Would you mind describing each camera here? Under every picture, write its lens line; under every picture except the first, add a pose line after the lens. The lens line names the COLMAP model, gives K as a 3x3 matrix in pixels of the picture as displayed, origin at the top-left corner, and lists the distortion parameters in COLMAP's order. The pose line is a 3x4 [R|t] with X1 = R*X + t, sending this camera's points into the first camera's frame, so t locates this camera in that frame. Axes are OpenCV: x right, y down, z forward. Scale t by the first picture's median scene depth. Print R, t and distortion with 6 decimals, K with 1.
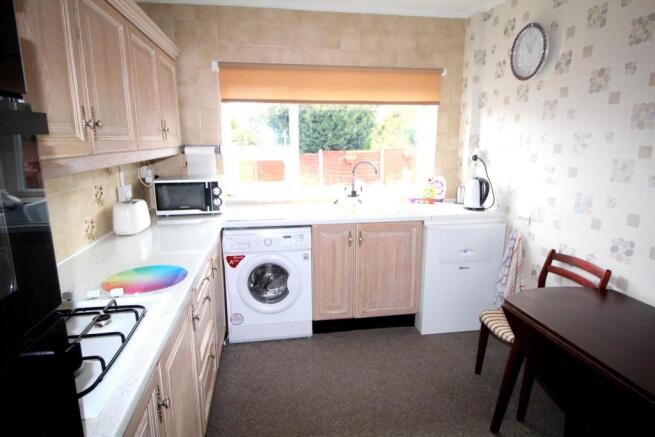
lens RADIAL K [[376.9, 0, 329.1], [0, 376.9, 219.1], [0, 0, 1]] dist [0.002364, -0.001658]
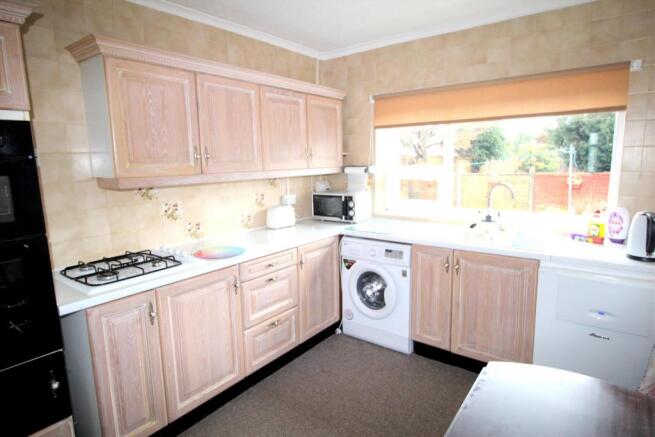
lens RADIAL K [[376.9, 0, 329.7], [0, 376.9, 217.0], [0, 0, 1]] dist [0.002364, -0.001658]
pose [[0.686098, 0.097860, -0.720897, 0.503337], [-0.132262, 0.991177, 0.008673, -0.033473], [0.715385, 0.089396, 0.692988, 0.120318]]
